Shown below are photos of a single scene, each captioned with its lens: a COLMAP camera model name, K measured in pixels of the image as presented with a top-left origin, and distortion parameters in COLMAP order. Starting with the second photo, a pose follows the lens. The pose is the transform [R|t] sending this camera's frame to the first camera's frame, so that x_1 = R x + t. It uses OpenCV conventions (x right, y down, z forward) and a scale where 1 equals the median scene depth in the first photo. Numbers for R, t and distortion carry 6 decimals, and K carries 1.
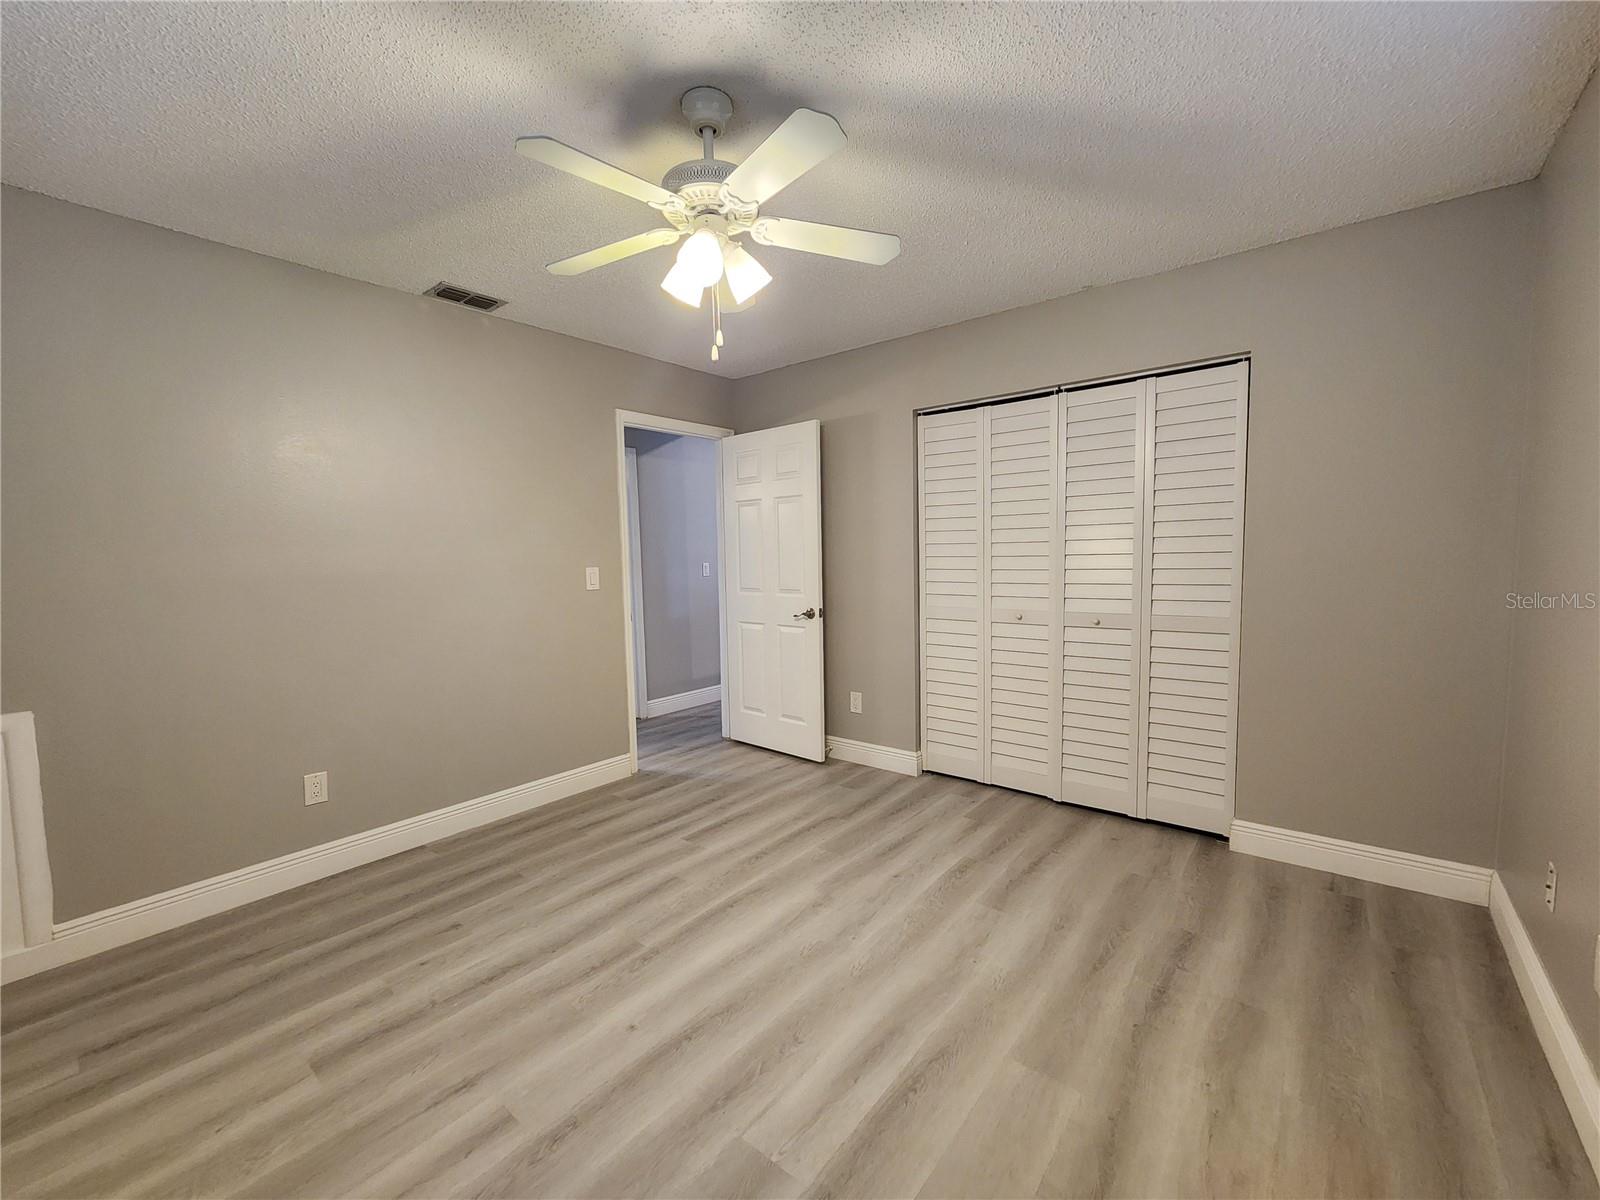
lens RADIAL K [[655.9, 0, 793.8], [0, 655.9, 603.6], [0, 0, 1]] dist [-0.002837, 0.000221]
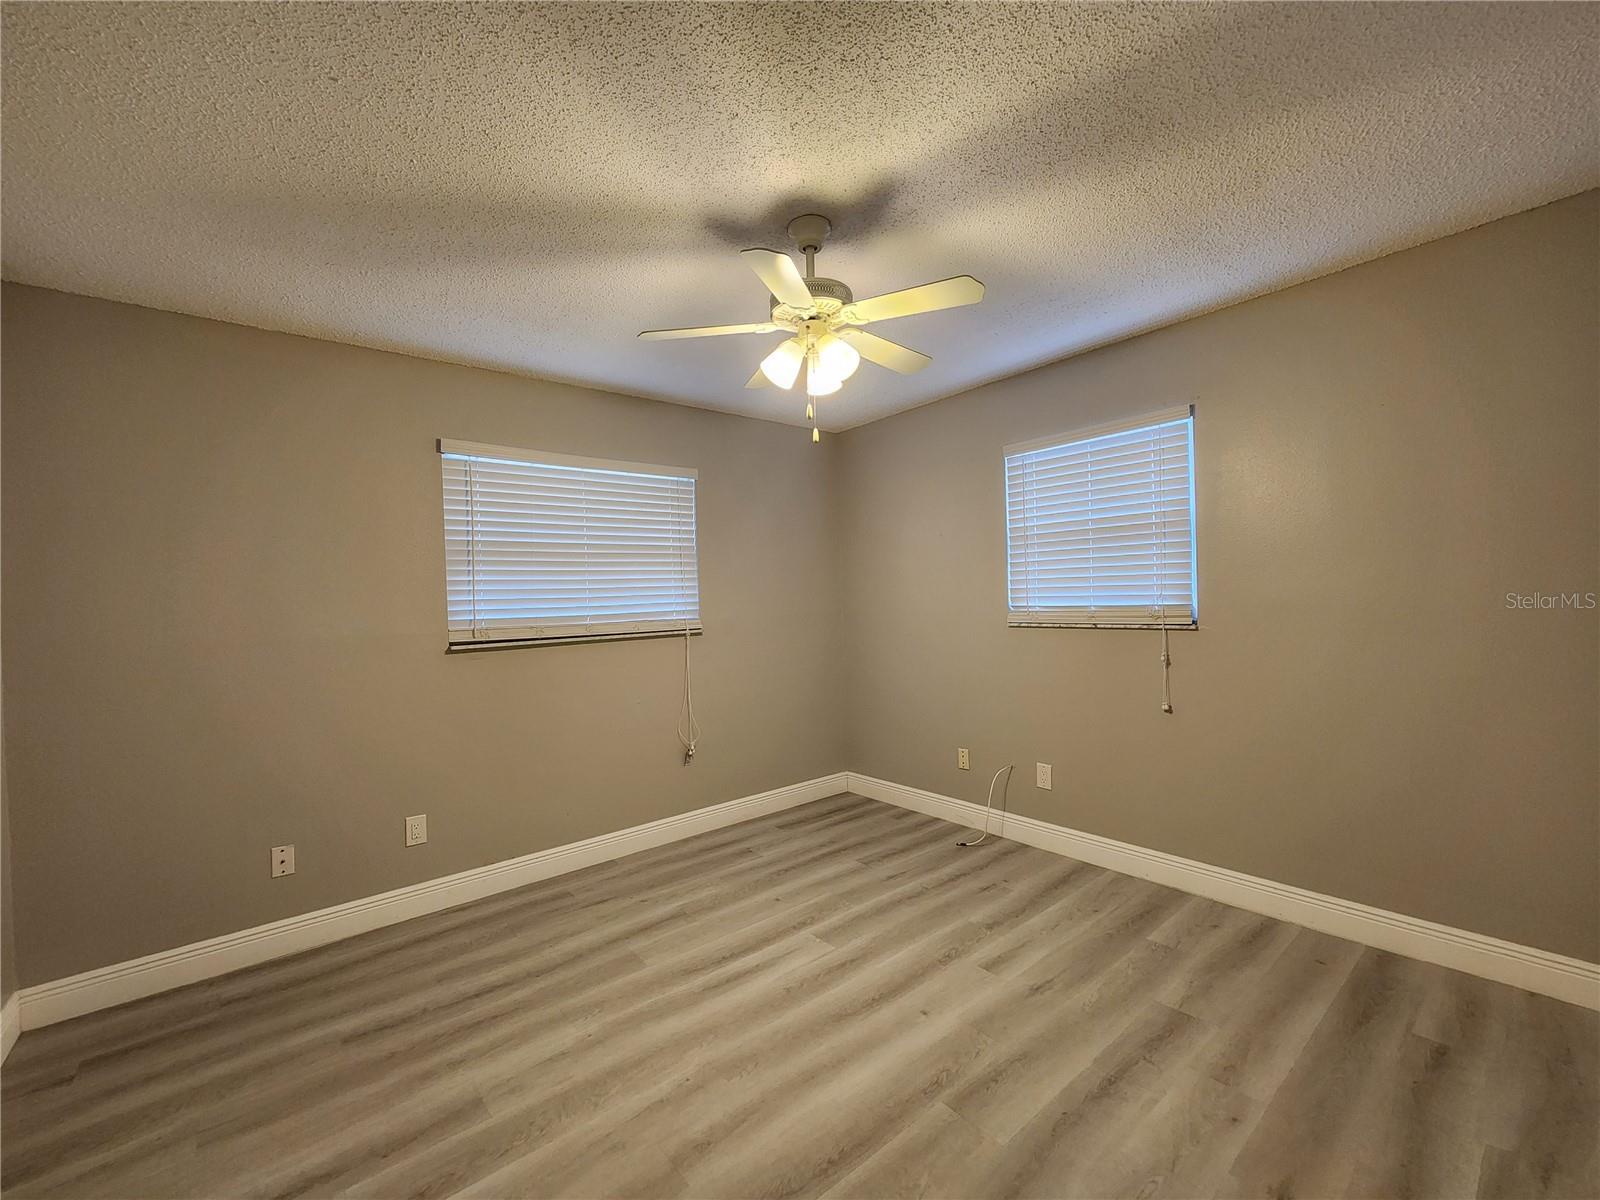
lens RADIAL K [[655.9, 0, 793.8], [0, 655.9, 603.6], [0, 0, 1]] dist [-0.002837, 0.000221]
pose [[-0.978925, 0.053924, 0.196973, -0.275693], [0.069527, 0.994893, 0.073170, -0.164303], [-0.192022, 0.085323, -0.977675, 2.026742]]
